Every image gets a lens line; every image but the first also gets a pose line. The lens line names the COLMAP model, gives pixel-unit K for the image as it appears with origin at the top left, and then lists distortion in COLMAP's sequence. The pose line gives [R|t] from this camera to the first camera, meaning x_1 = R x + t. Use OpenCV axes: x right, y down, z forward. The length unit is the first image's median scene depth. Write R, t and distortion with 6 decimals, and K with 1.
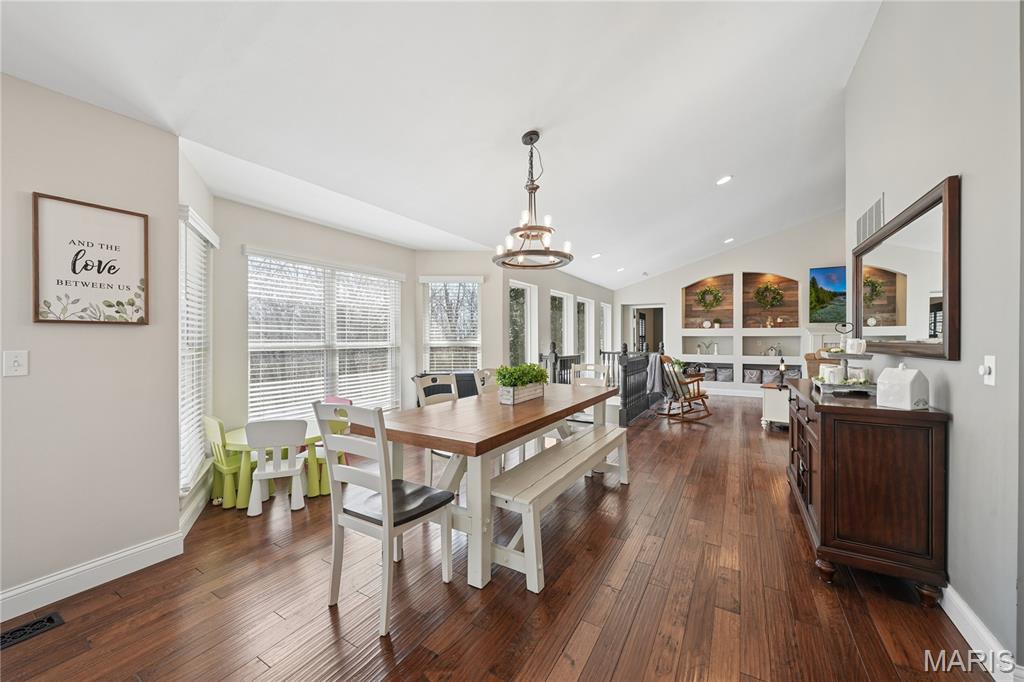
lens RADIAL K [[386.0, 0, 509.5], [0, 386.0, 339.3], [0, 0, 1]] dist [0.000622, -0.000141]
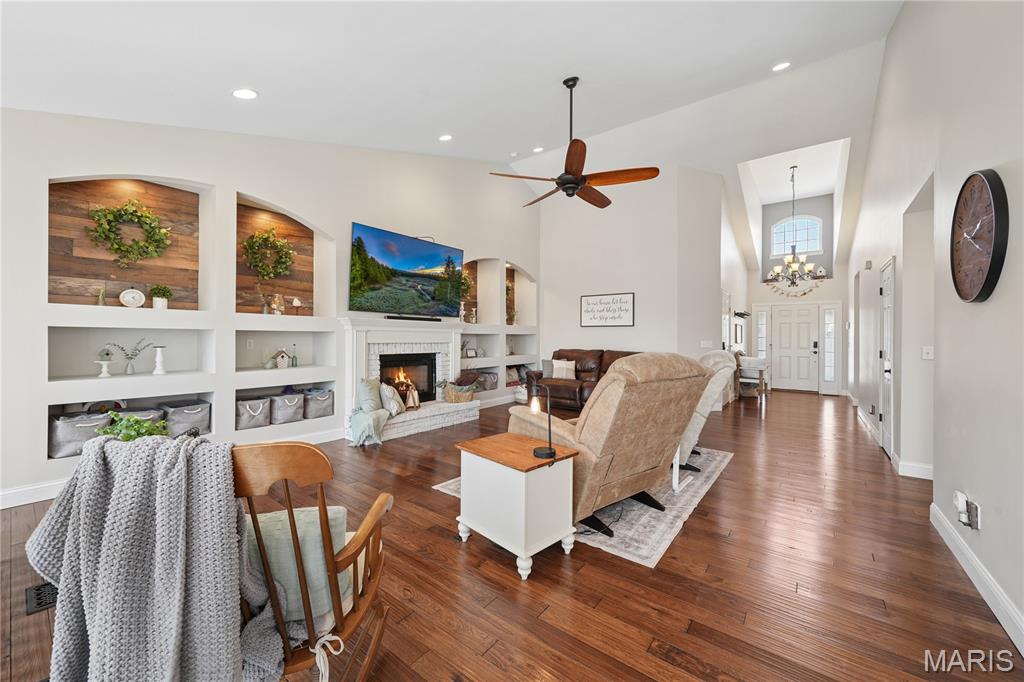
lens RADIAL K [[386.0, 0, 509.5], [0, 386.0, 339.3], [0, 0, 1]] dist [0.000622, -0.000141]
pose [[0.117633, -0.003720, 0.993050, 0.176594], [-0.004337, 0.999982, 0.004259, -0.000372], [-0.993048, -0.004808, 0.117615, 0.601393]]
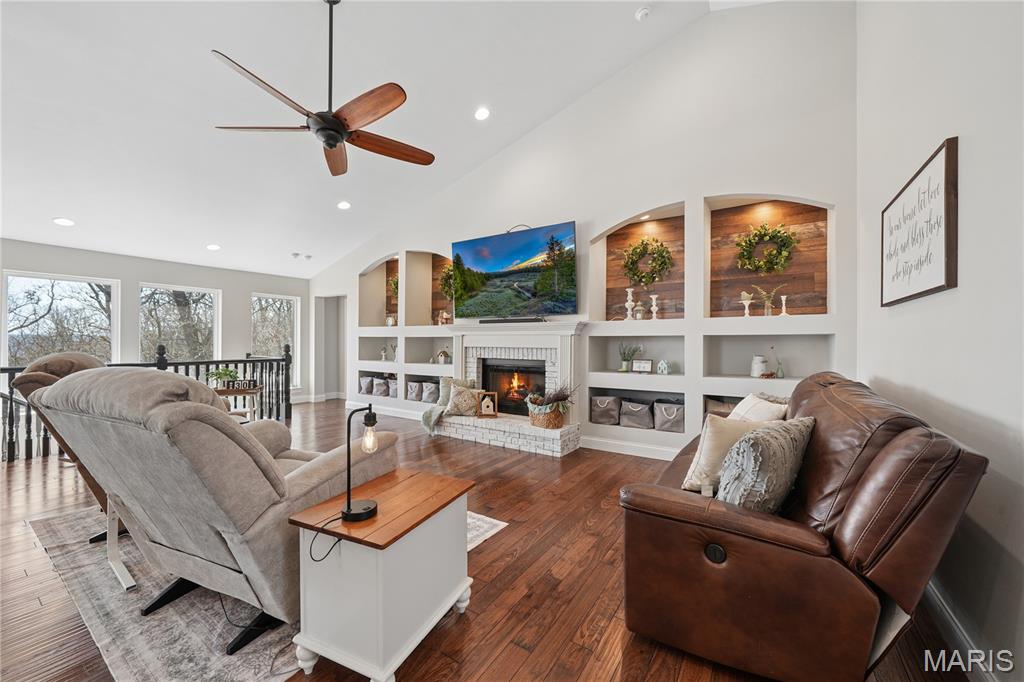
lens RADIAL K [[386.0, 0, 509.5], [0, 386.0, 339.3], [0, 0, 1]] dist [0.000622, -0.000141]
pose [[0.999192, 0.001732, -0.040148, 0.808223], [-0.001875, 0.999992, -0.003530, -0.001050], [0.040141, 0.003603, 0.999188, 0.253498]]
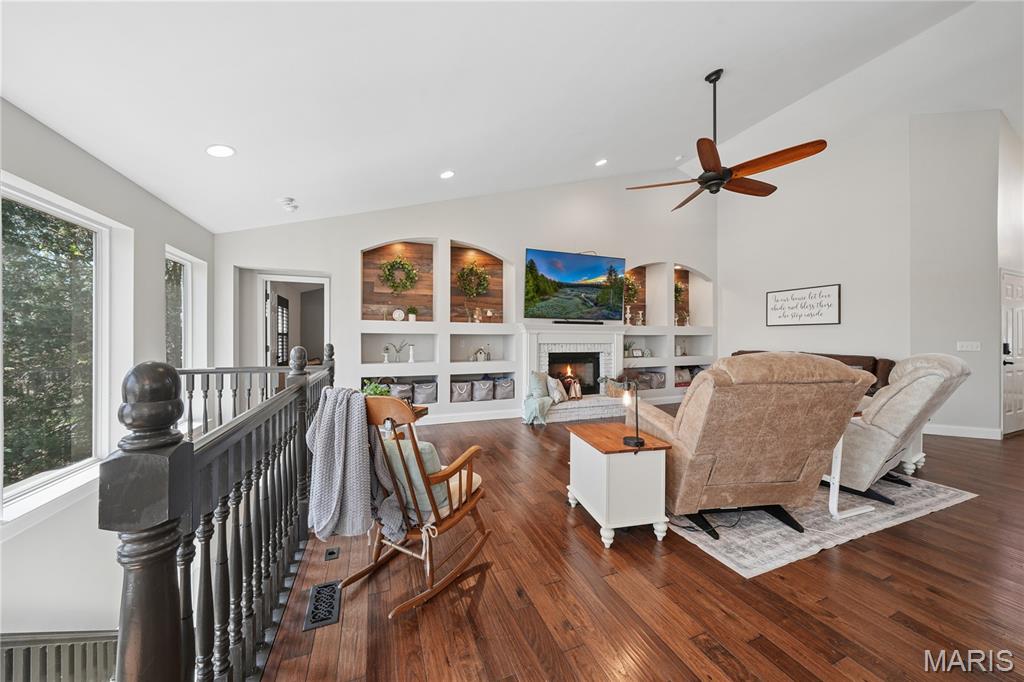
lens RADIAL K [[348.0, 0, 512.0], [0, 348.0, 341.0], [0, 0, 1]] dist [0.000277, 0.000014]
pose [[0.607185, -0.004115, 0.794550, 0.177066], [-0.000294, 0.999985, 0.005404, 0.000764], [-0.794560, -0.003515, 0.607175, 0.525812]]
